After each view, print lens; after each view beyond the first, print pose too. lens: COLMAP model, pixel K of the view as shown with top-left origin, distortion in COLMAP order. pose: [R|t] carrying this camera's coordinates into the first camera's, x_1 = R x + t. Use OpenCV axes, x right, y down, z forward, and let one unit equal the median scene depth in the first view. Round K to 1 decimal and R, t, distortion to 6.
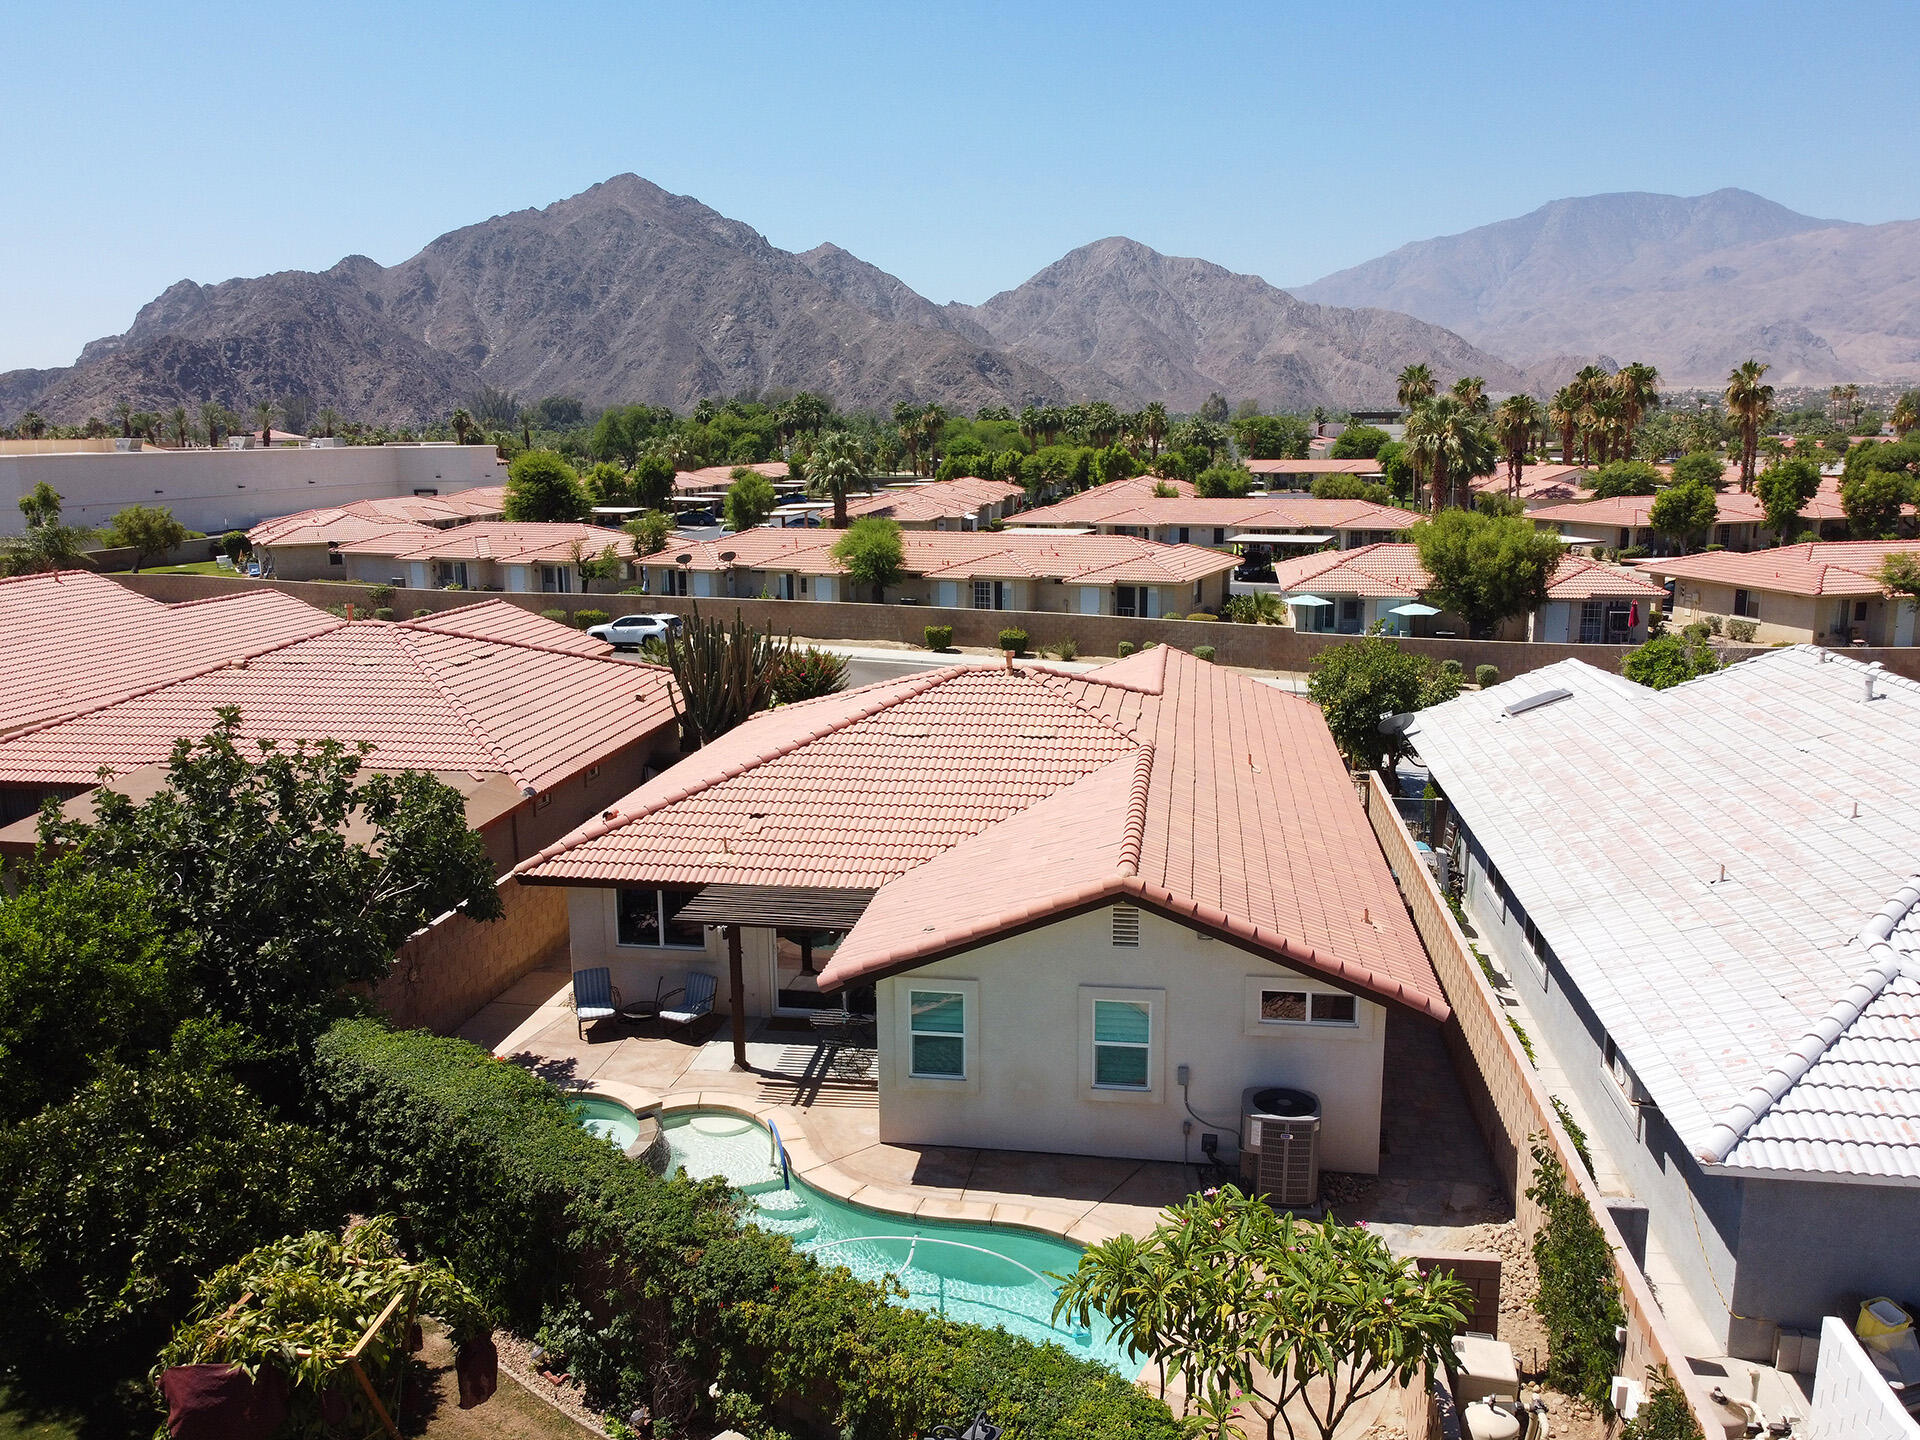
lens RADIAL K [[1452.9, 0, 972.8], [0, 1452.9, 711.1], [0, 0, 1]] dist [0.000861, -0.004883]
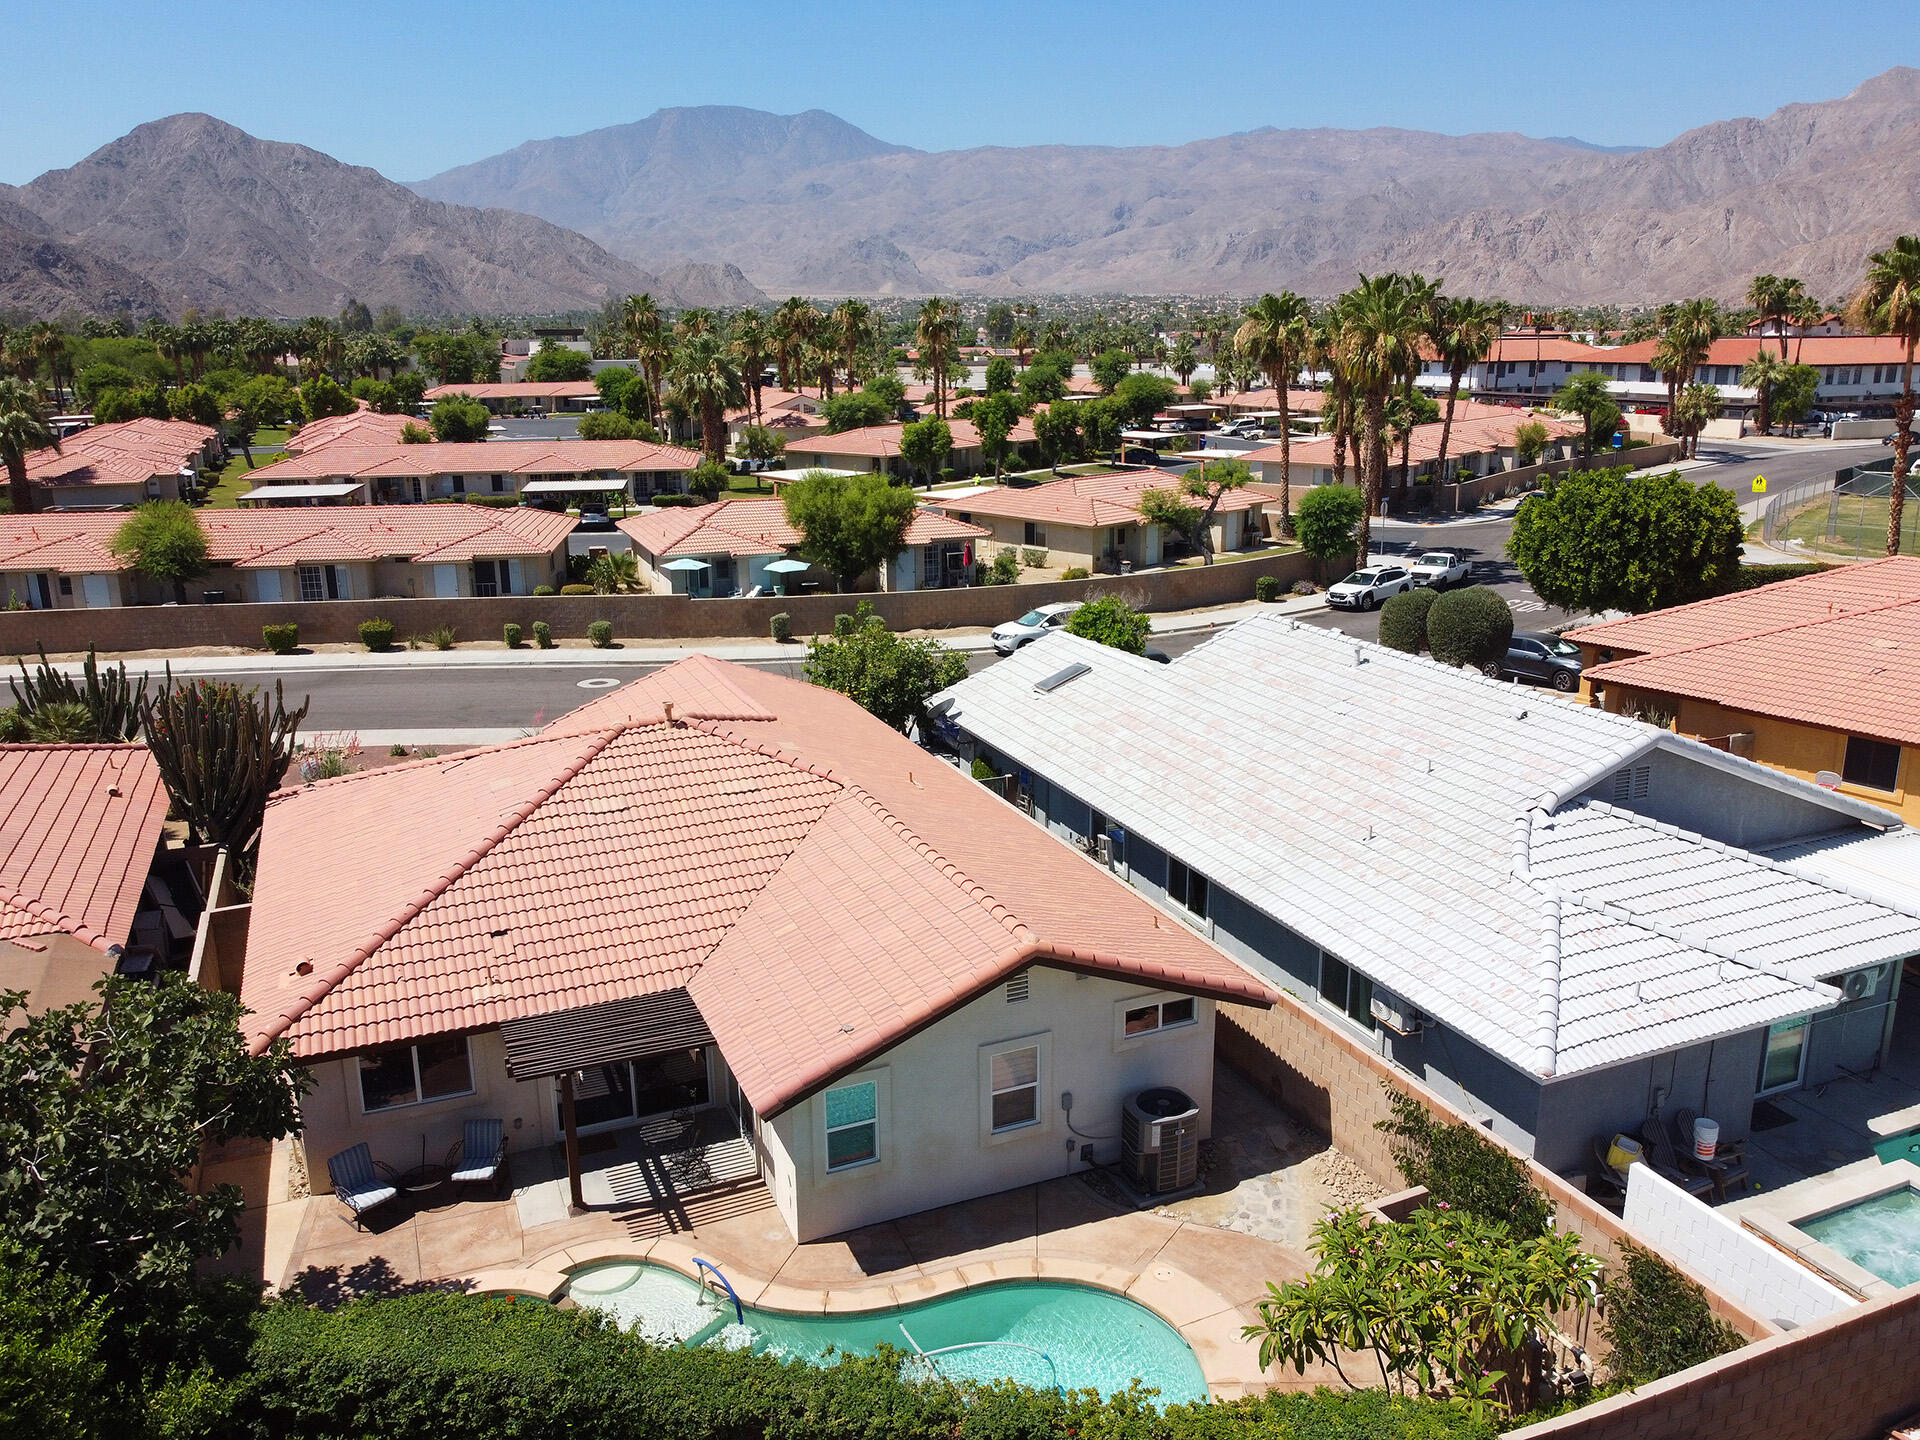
lens RADIAL K [[1452.9, 0, 967.3], [0, 1452.9, 714.4], [0, 0, 1]] dist [0.000861, -0.004883]
pose [[0.848865, -0.134094, 0.511319, -0.362231], [0.101049, 0.990615, 0.092032, -0.123139], [-0.518862, -0.026455, 0.854449, 0.077990]]
